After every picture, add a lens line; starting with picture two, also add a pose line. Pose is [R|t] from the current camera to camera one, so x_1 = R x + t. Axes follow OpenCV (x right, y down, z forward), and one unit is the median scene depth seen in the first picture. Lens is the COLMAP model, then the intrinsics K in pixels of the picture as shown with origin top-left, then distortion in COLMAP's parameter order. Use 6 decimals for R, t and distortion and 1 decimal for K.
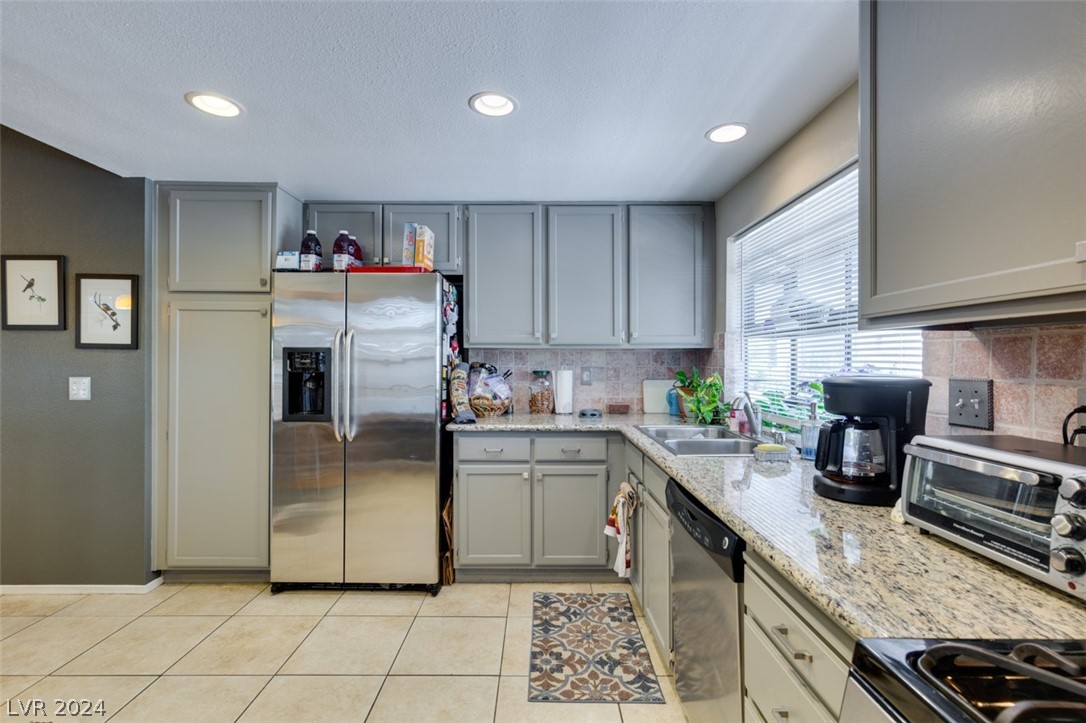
lens RADIAL K [[487.9, 0, 536.5], [0, 487.9, 357.9], [0, 0, 1]] dist [0.005514, -0.001358]
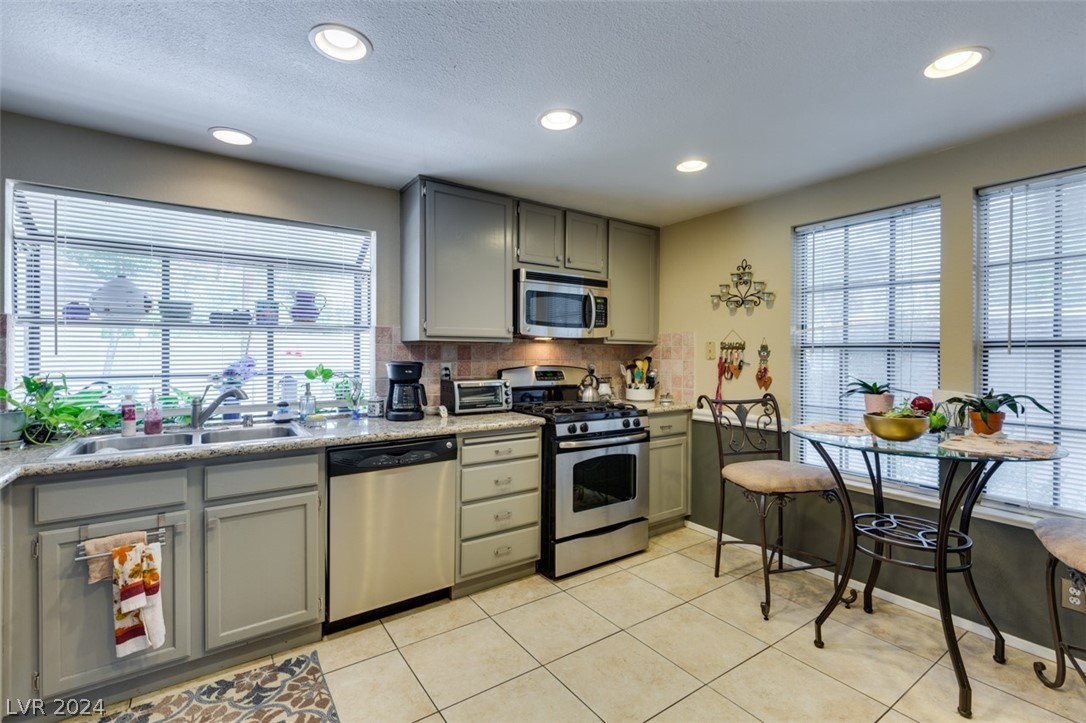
lens RADIAL K [[487.9, 0, 542.1], [0, 487.9, 356.9], [0, 0, 1]] dist [0.005514, -0.001358]
pose [[-0.572846, -0.008405, 0.819620, -0.705343], [-0.005524, 0.999964, 0.006393, 0.000784], [-0.819645, -0.000866, -0.572872, 0.878535]]
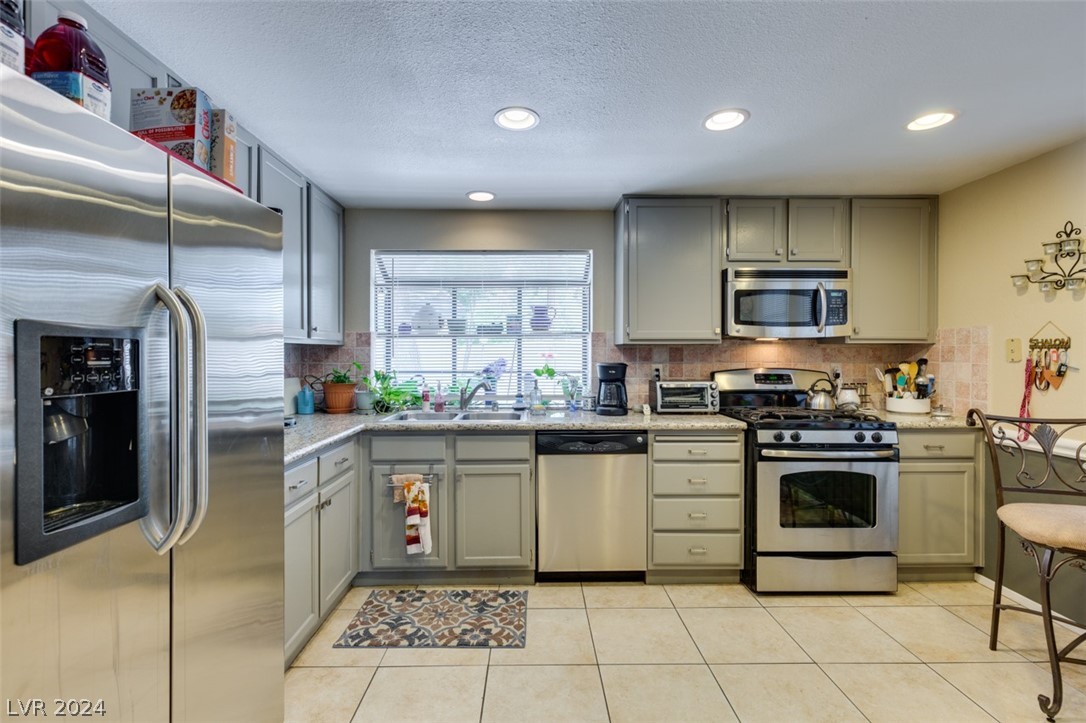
lens RADIAL K [[487.9, 0, 535.9], [0, 487.9, 356.9], [0, 0, 1]] dist [0.005514, -0.001358]
pose [[-0.013799, -0.004750, 0.999894, -0.855595], [-0.001777, 0.999987, 0.004726, -0.000312], [-0.999903, -0.001712, -0.013807, 0.715196]]
